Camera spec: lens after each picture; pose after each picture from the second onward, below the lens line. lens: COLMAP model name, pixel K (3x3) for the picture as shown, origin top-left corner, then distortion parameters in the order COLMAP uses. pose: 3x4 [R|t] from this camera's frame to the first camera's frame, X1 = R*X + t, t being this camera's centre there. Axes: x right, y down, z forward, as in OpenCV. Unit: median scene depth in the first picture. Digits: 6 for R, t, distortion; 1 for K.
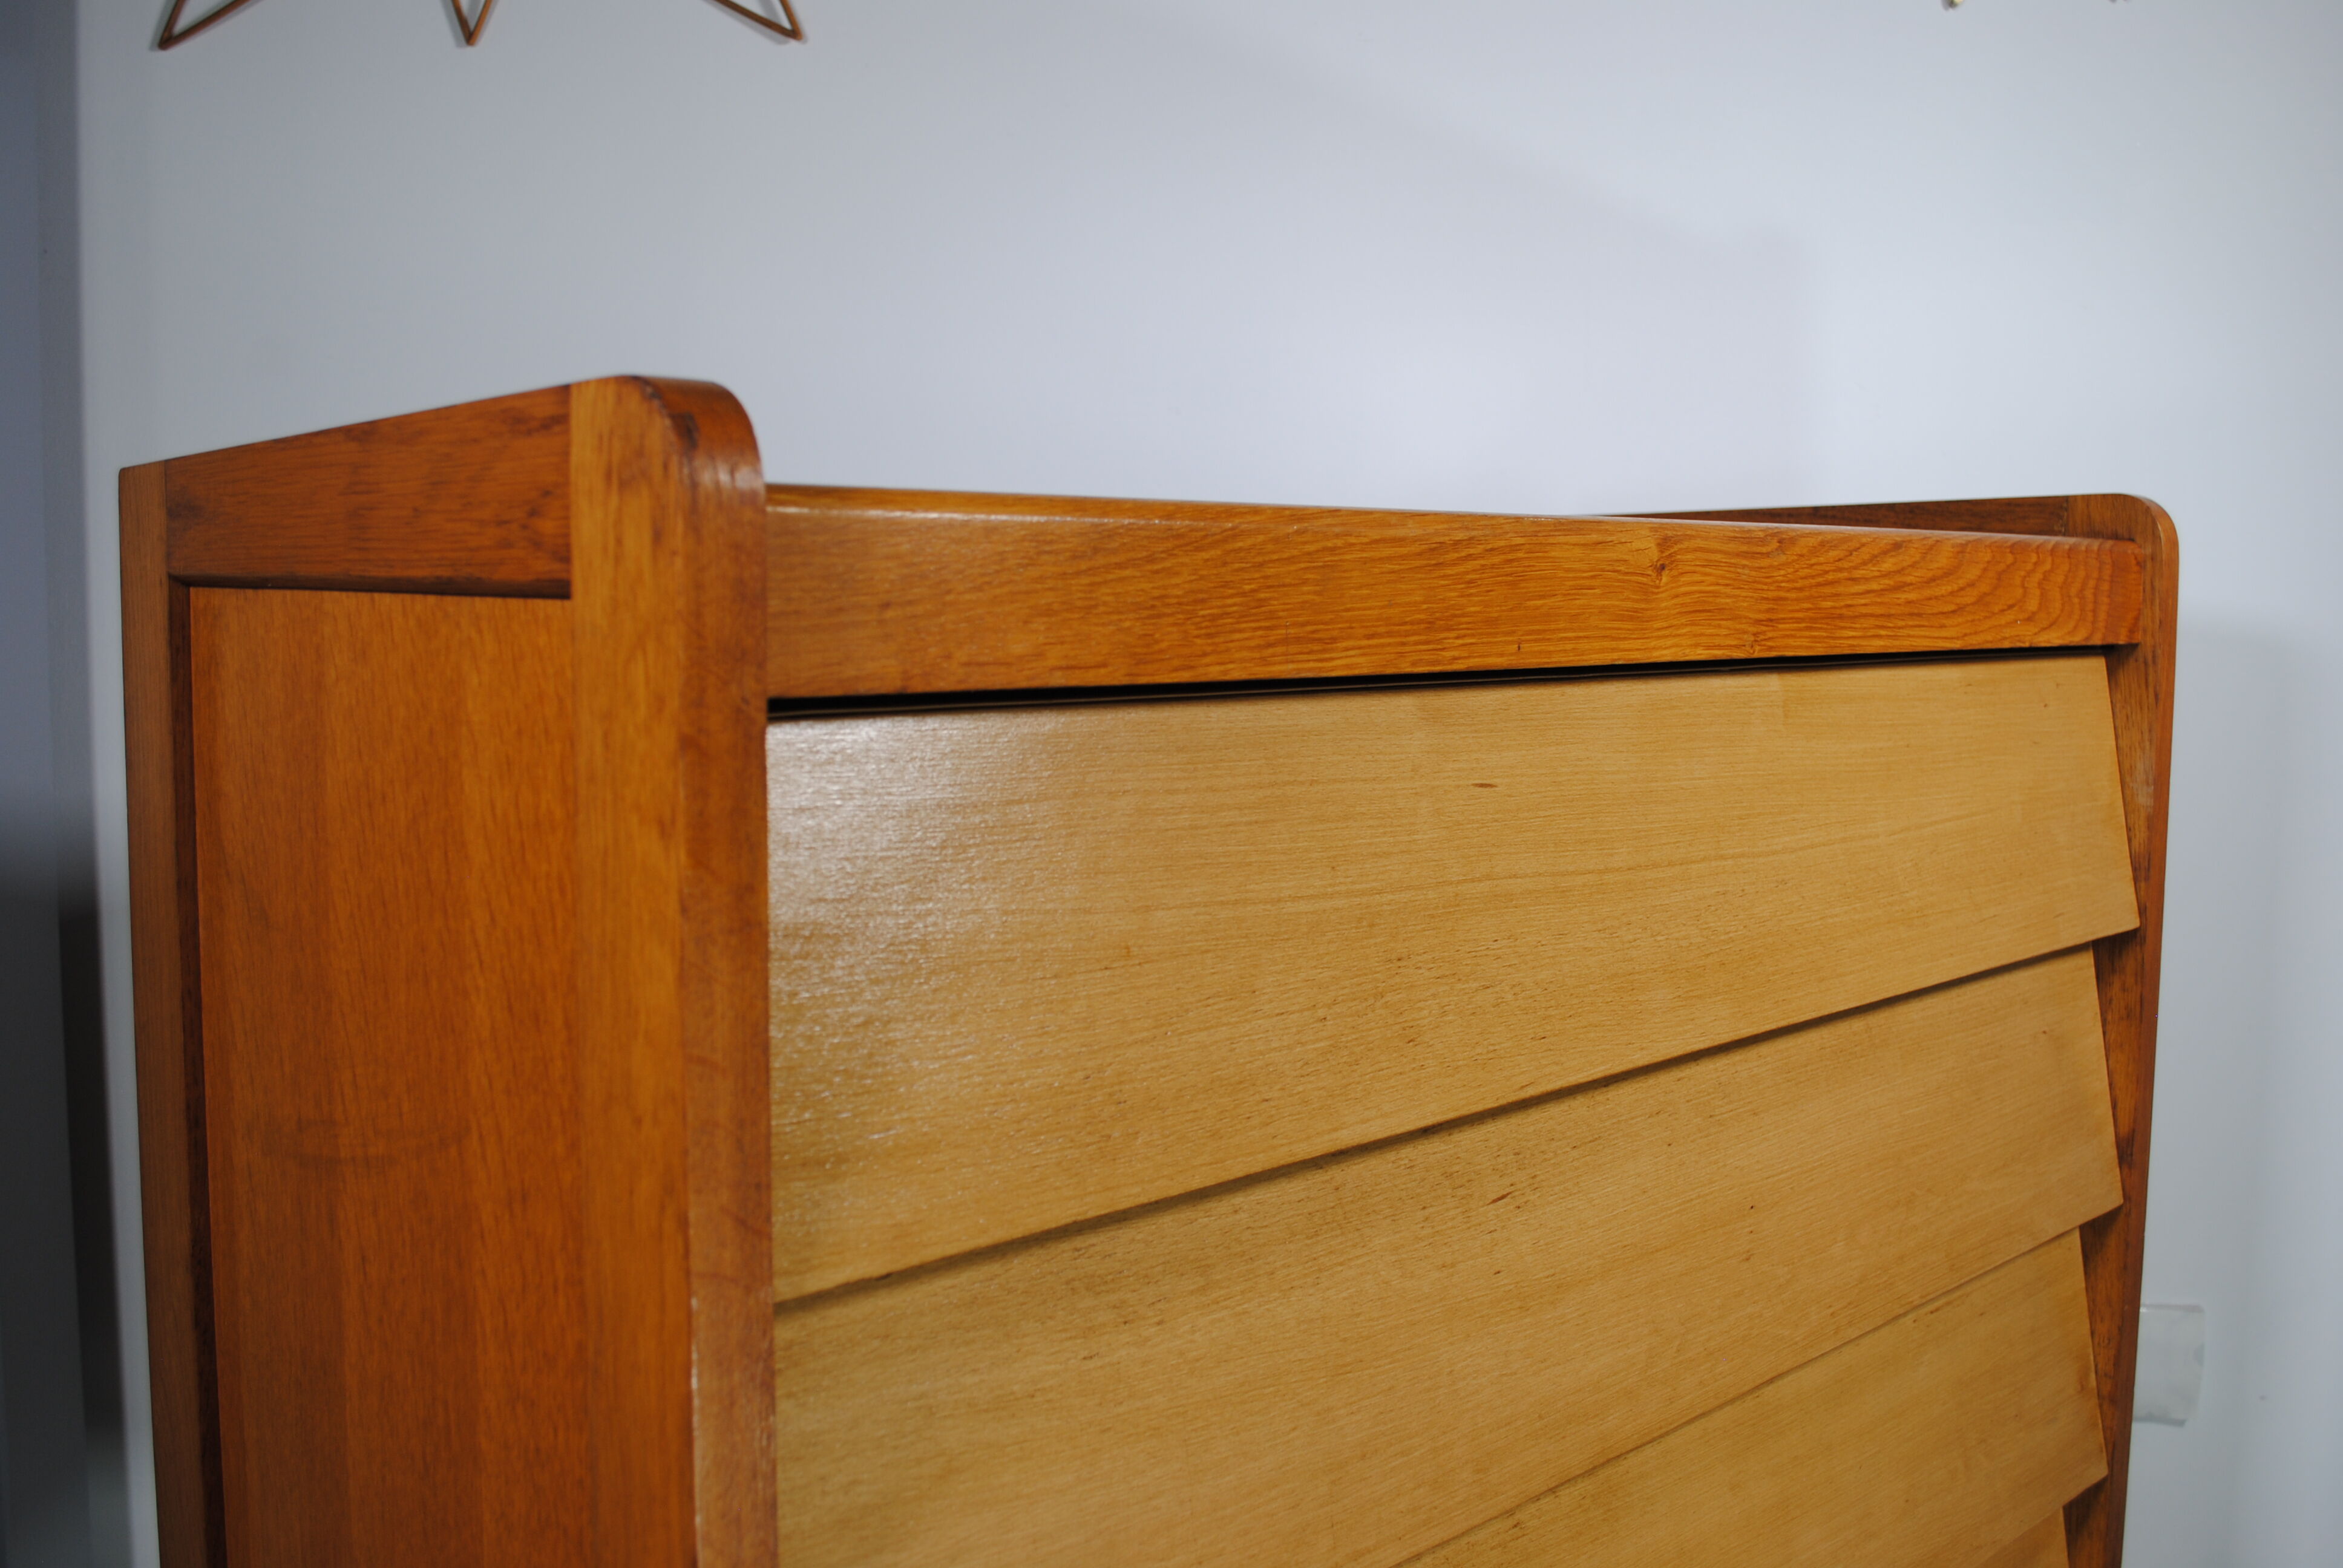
lens RADIAL K [[2145.2, 0, 1191.5], [0, 2145.2, 772.7], [0, 0, 1]] dist [-0.064918, -0.002565]
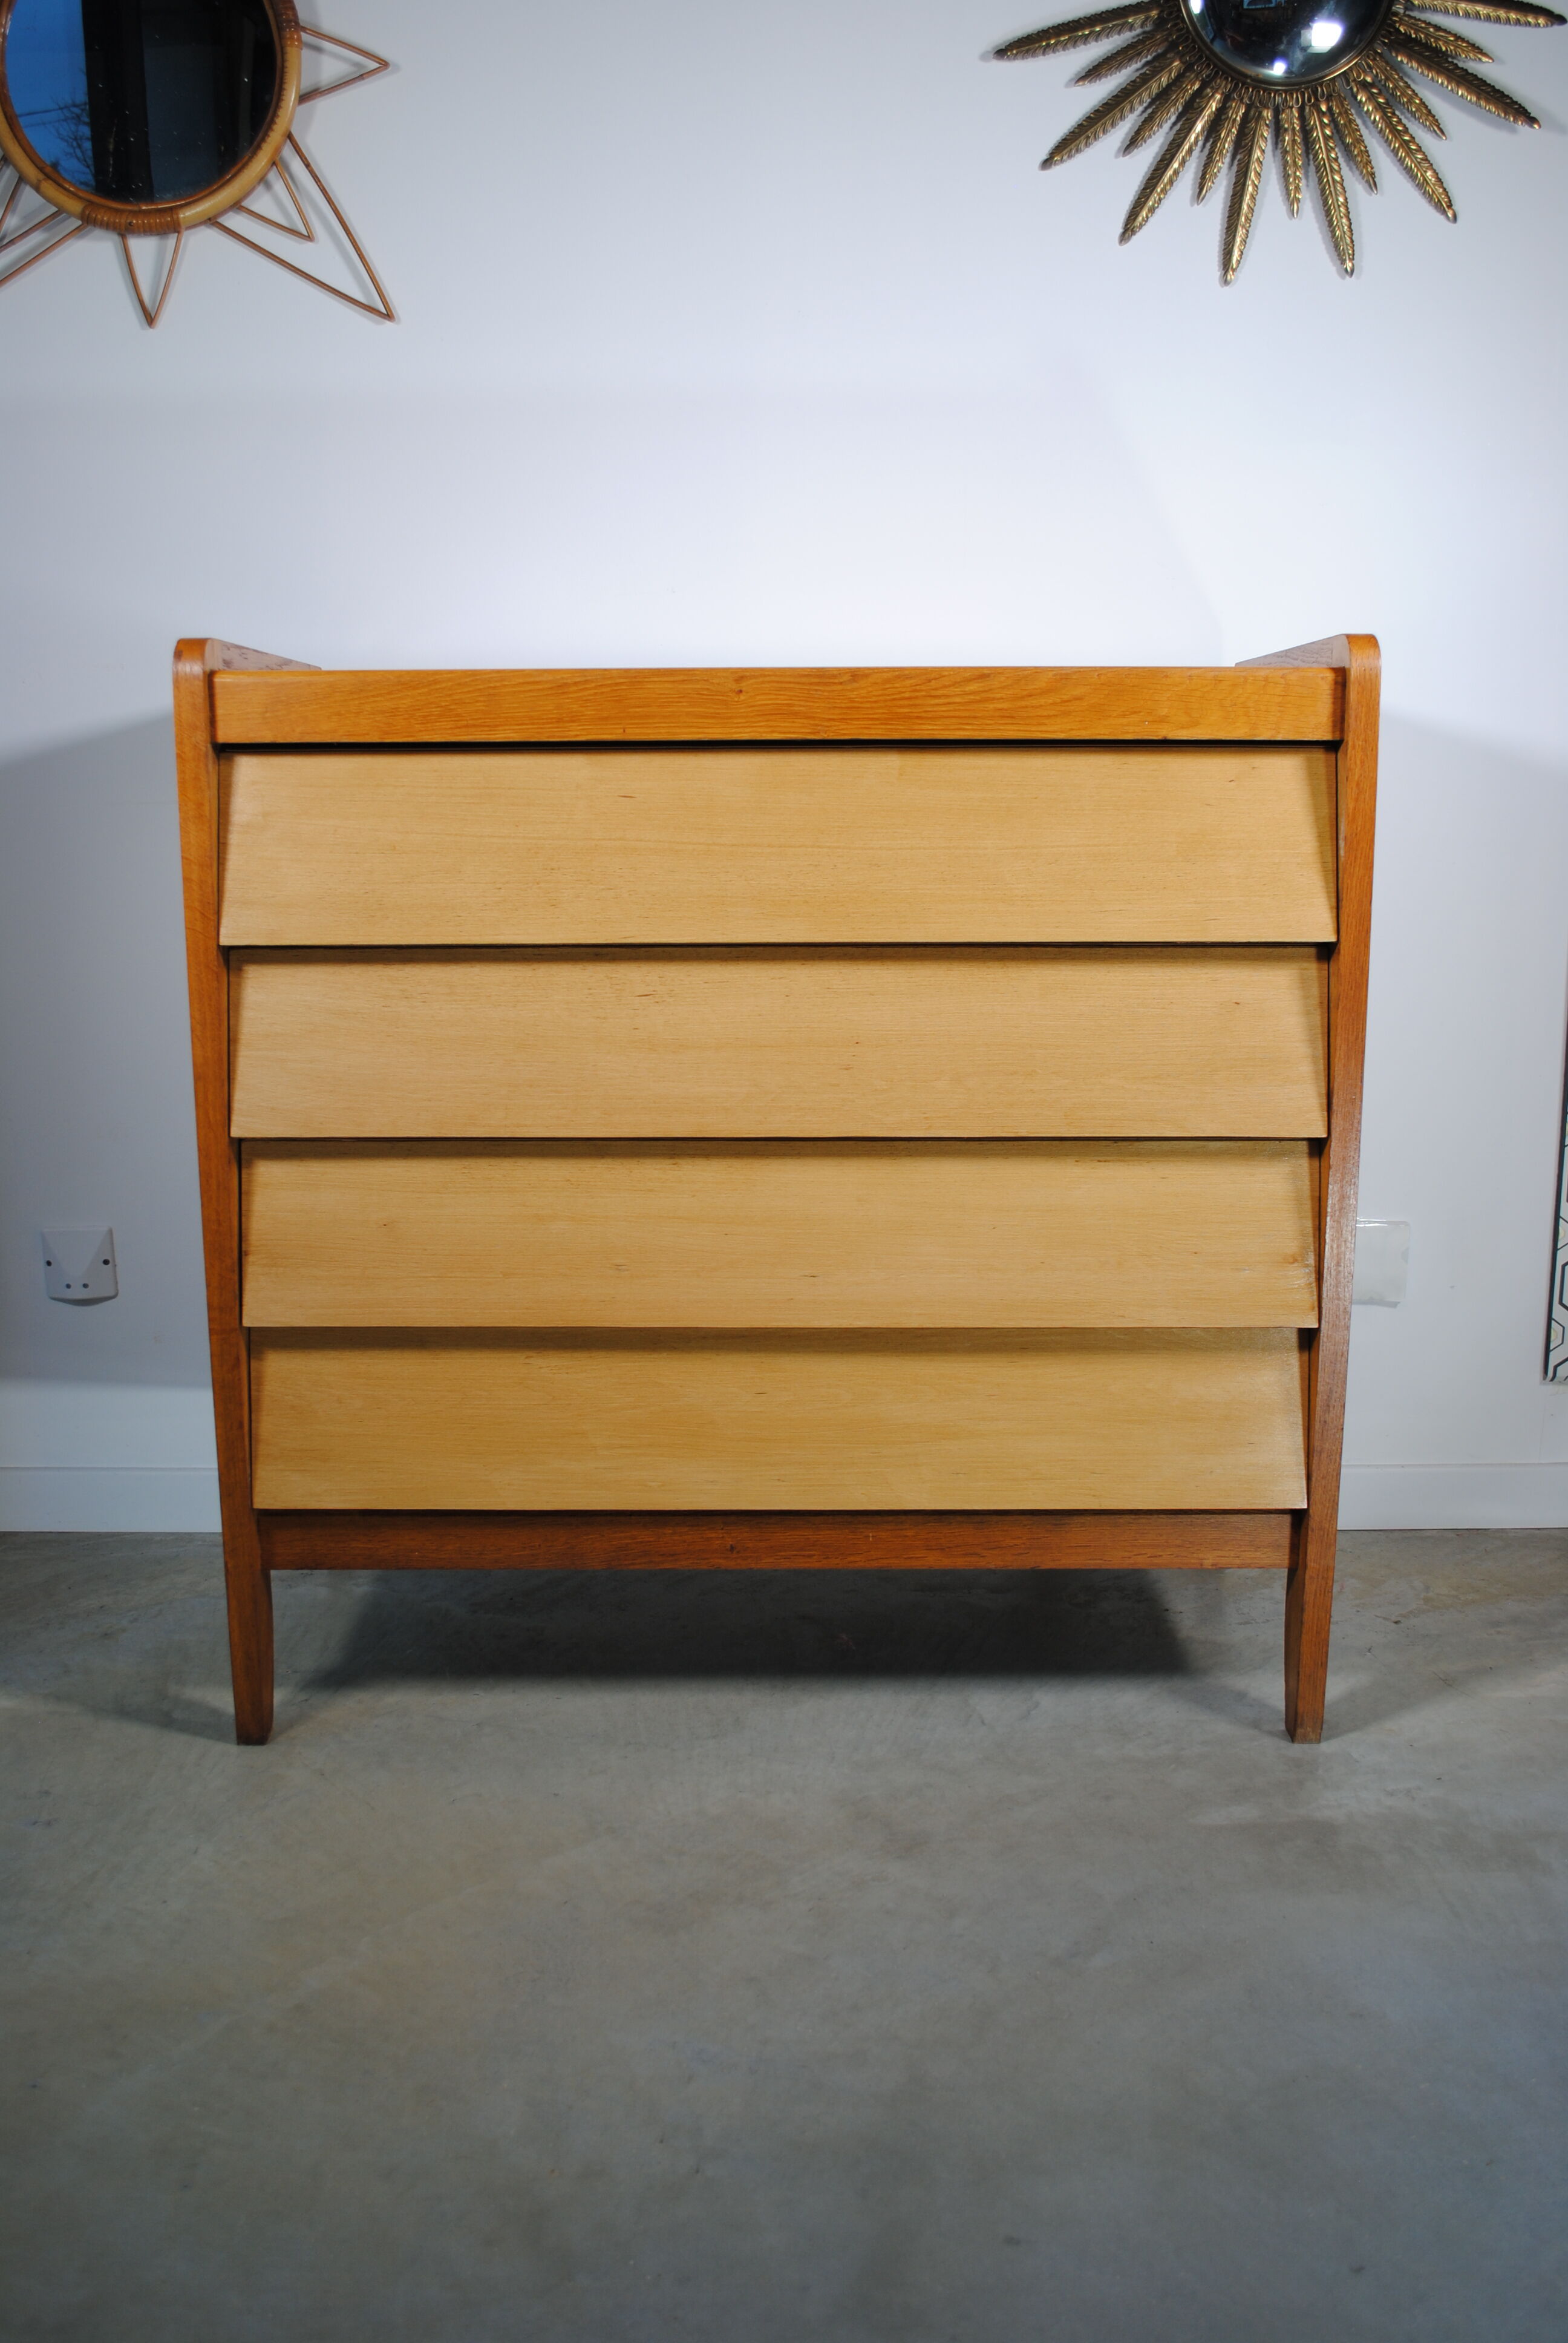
lens RADIAL K [[2078.9, 0, 758.4], [0, 2078.9, 1154.0], [0, 0, 1]] dist [-0.075418, 0.010694]
pose [[0.711136, 0.133445, -0.690273, 1.663793], [-0.056751, 0.989513, 0.132829, 0.074876], [0.700760, -0.055286, 0.711252, -0.393684]]
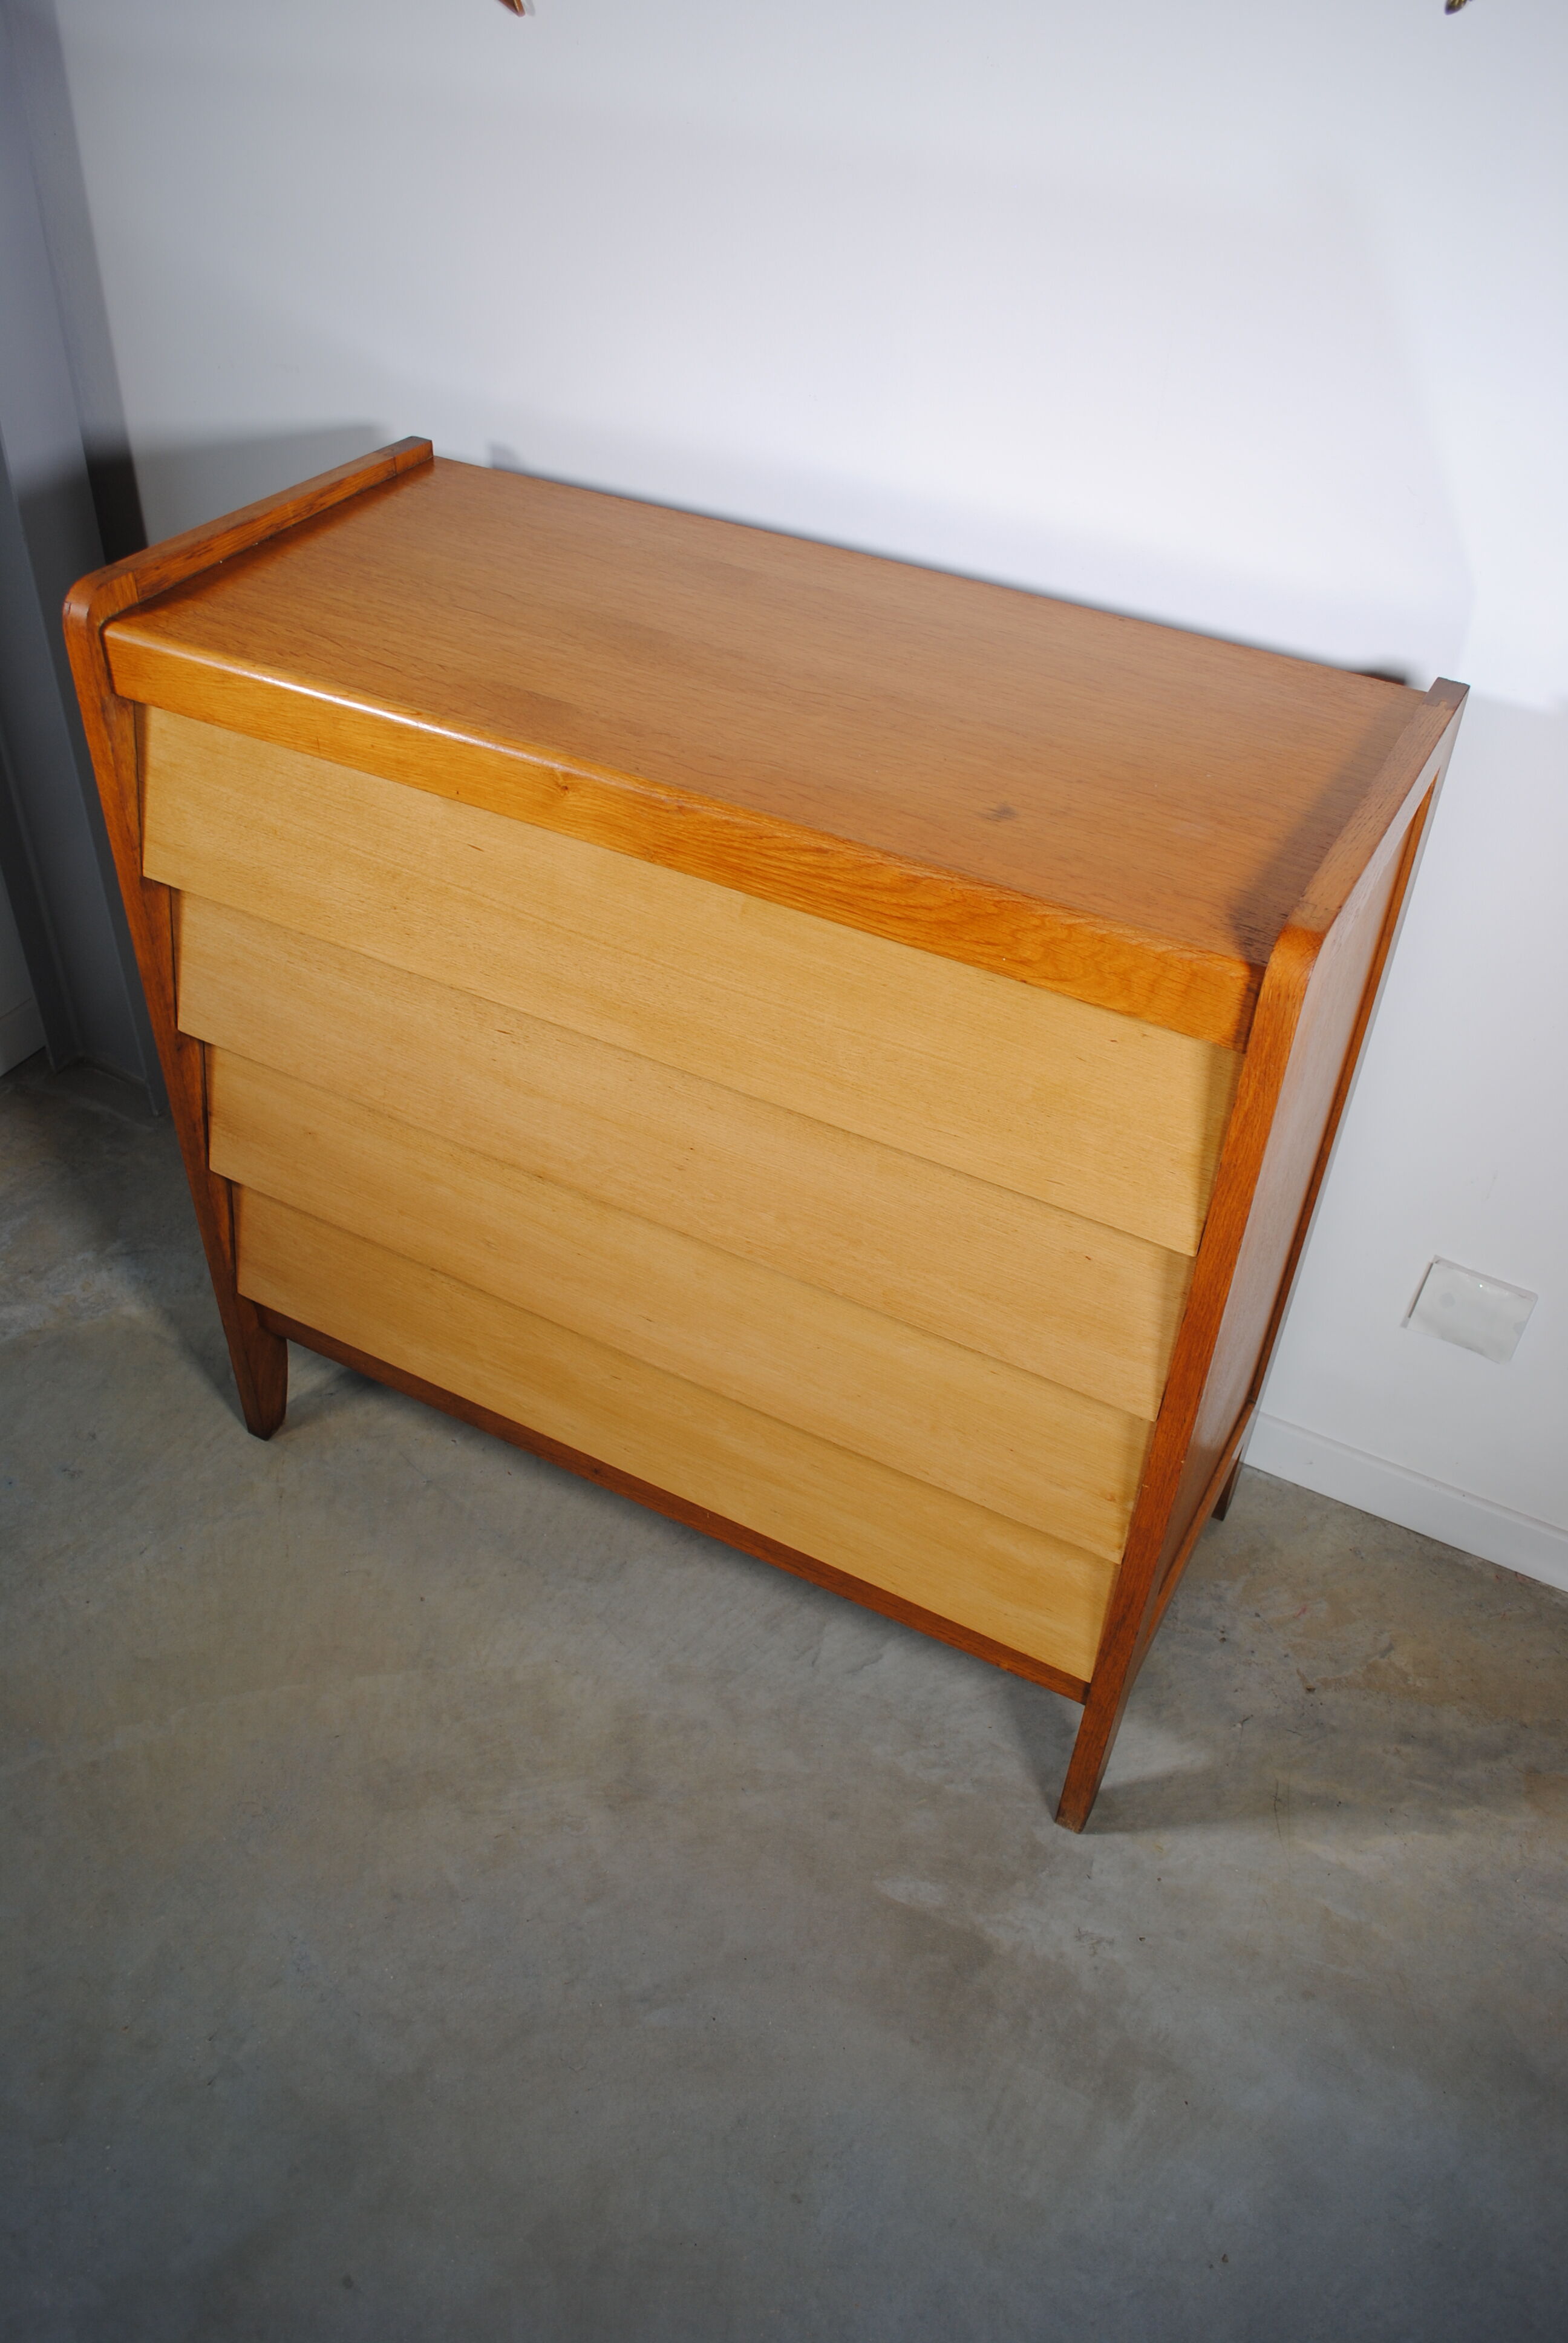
lens RADIAL K [[1844.3, 0, 765.6], [0, 1844.3, 1150.5], [0, 0, 1]] dist [-0.083510, 0.012090]
pose [[0.293882, 0.620253, -0.727268, 1.540372], [-0.111242, 0.777891, 0.618475, -0.809847], [0.949346, -0.100856, 0.297606, 0.707107]]
